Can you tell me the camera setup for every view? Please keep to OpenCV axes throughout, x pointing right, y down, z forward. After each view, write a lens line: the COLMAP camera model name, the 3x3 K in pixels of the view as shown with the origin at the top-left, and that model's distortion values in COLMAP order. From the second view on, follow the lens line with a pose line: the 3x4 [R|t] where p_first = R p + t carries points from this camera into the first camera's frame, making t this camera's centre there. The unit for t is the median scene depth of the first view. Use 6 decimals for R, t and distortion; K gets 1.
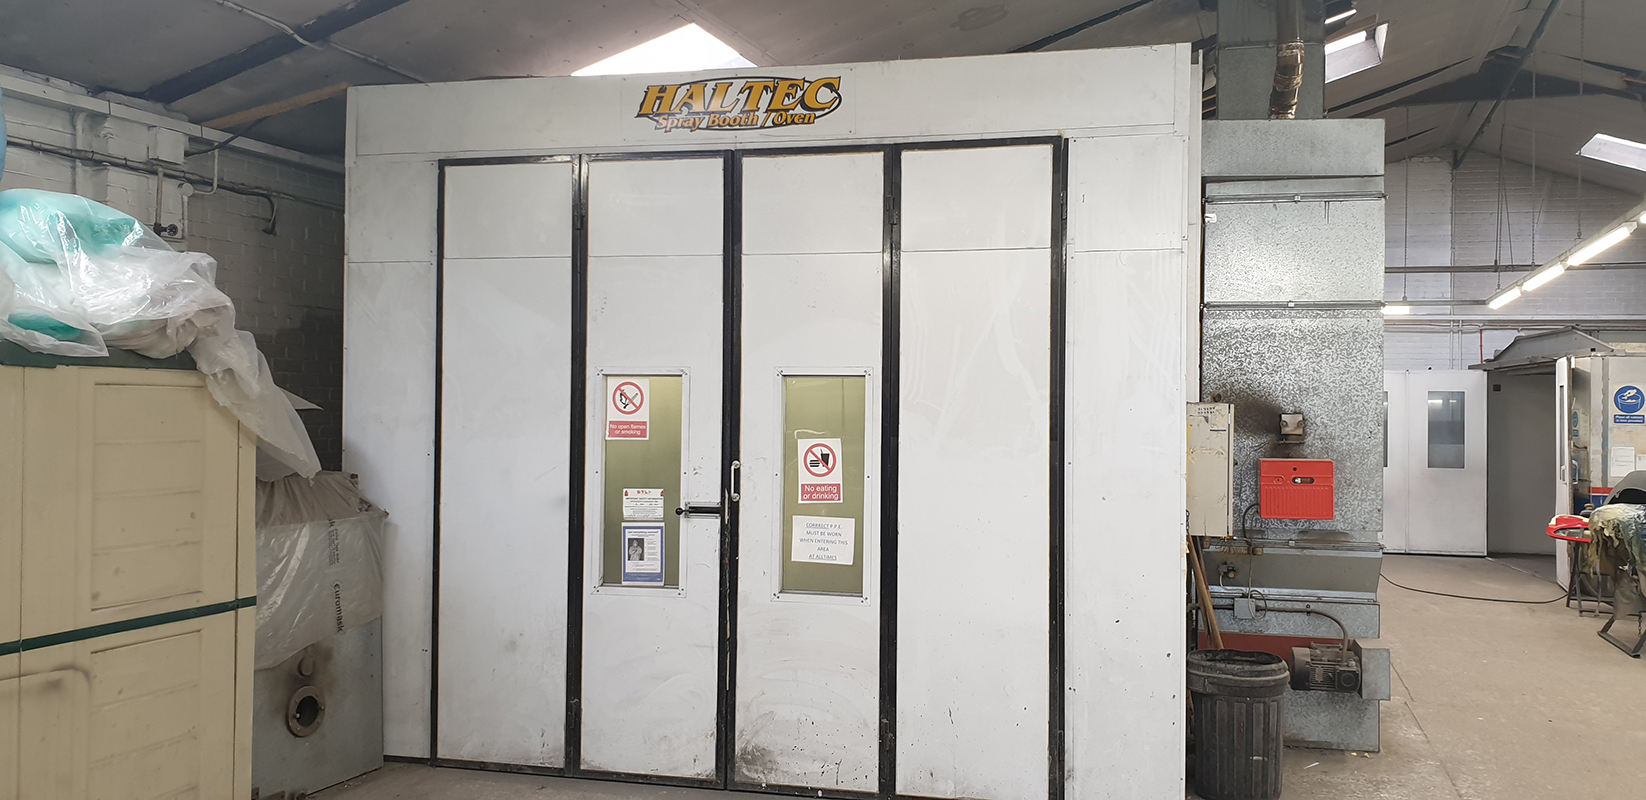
lens RADIAL K [[1229.0, 0, 844.8], [0, 1229.0, 408.3], [0, 0, 1]] dist [-0.050708, 0.056320]
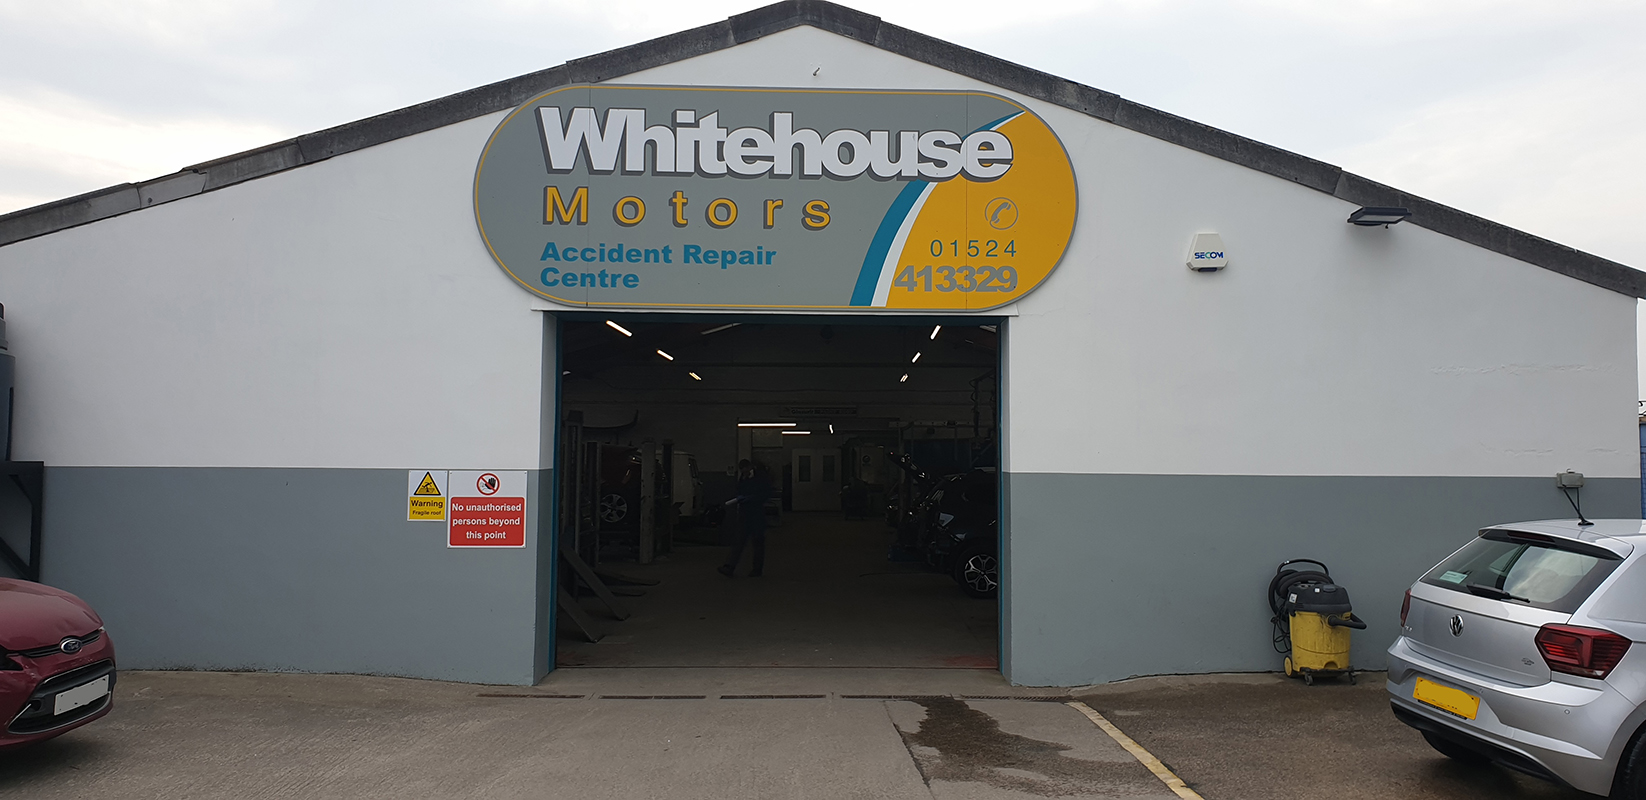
lens RADIAL K [[1256.9, 0, 823.0], [0, 1256.9, 400.0], [0, 0, 1]] dist [0.284080, 0.000436]
pose [[0.939212, 0.005449, 0.343294, -1.382635], [0.008158, 0.999238, -0.038182, -0.078308], [-0.343240, 0.038662, 0.938452, -4.526912]]
